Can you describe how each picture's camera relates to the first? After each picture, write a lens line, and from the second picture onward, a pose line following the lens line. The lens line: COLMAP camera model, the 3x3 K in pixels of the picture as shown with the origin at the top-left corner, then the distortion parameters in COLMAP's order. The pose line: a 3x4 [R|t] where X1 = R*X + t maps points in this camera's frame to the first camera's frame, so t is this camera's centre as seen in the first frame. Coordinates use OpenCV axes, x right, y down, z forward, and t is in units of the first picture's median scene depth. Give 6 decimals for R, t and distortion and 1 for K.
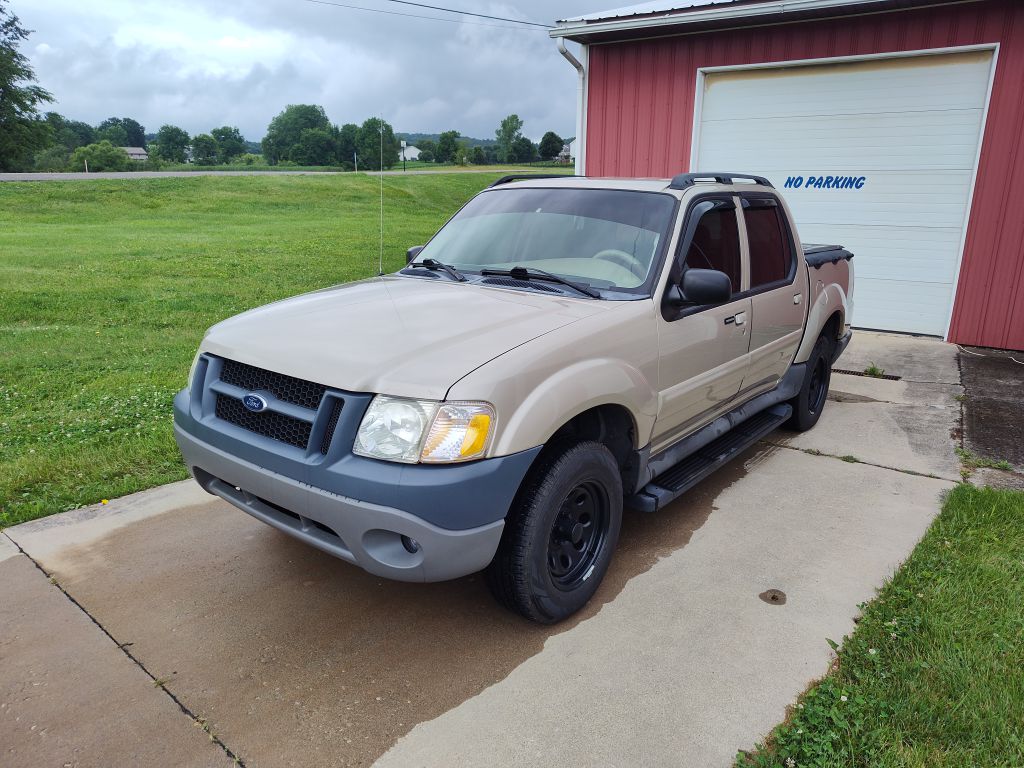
lens RADIAL K [[719.9, 0, 508.3], [0, 719.9, 380.3], [0, 0, 1]] dist [0.001311, -0.004869]
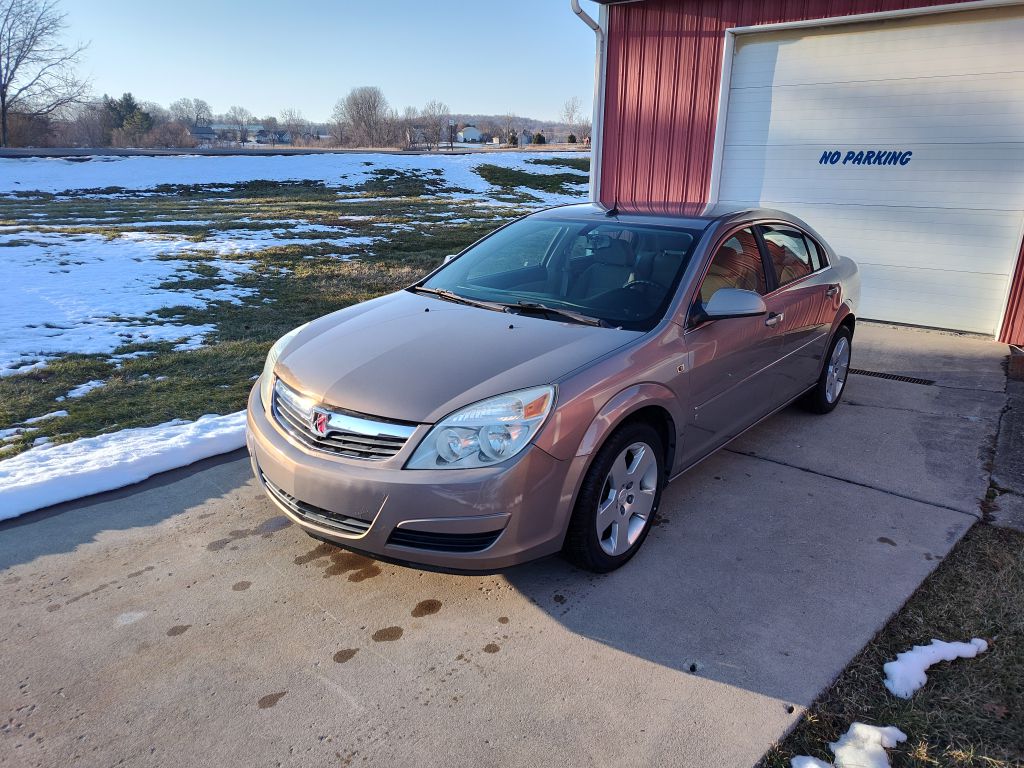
lens RADIAL K [[714.9, 0, 509.2], [0, 714.9, 394.7], [0, 0, 1]] dist [0.000636, 0.000237]
pose [[0.996656, 0.031242, -0.075498, 0.072186], [-0.028031, 0.998672, 0.043220, -0.008529], [0.076748, -0.040960, 0.996209, 0.070799]]
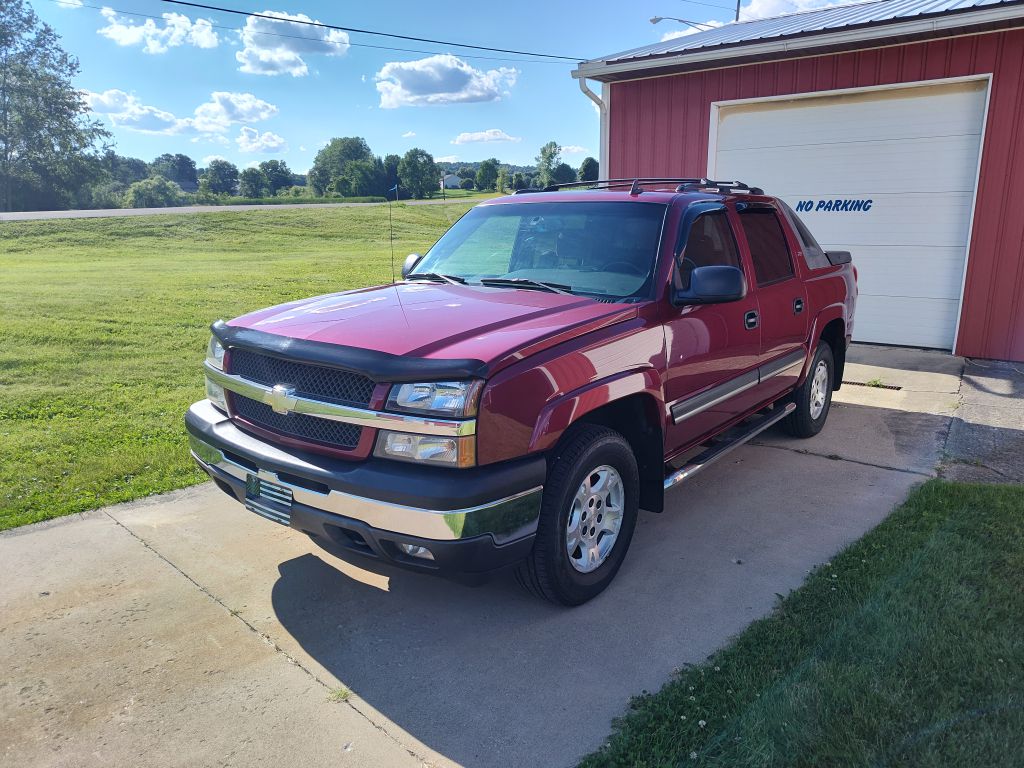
lens RADIAL K [[725.1, 0, 512.0], [0, 725.1, 384.0], [0, 0, 1]] dist [-0.006179, -0.002837]
pose [[0.998547, -0.007861, -0.053305, 0.021065], [0.006242, 0.999516, -0.030479, 0.014543], [0.053519, 0.030102, 0.998113, -0.070528]]
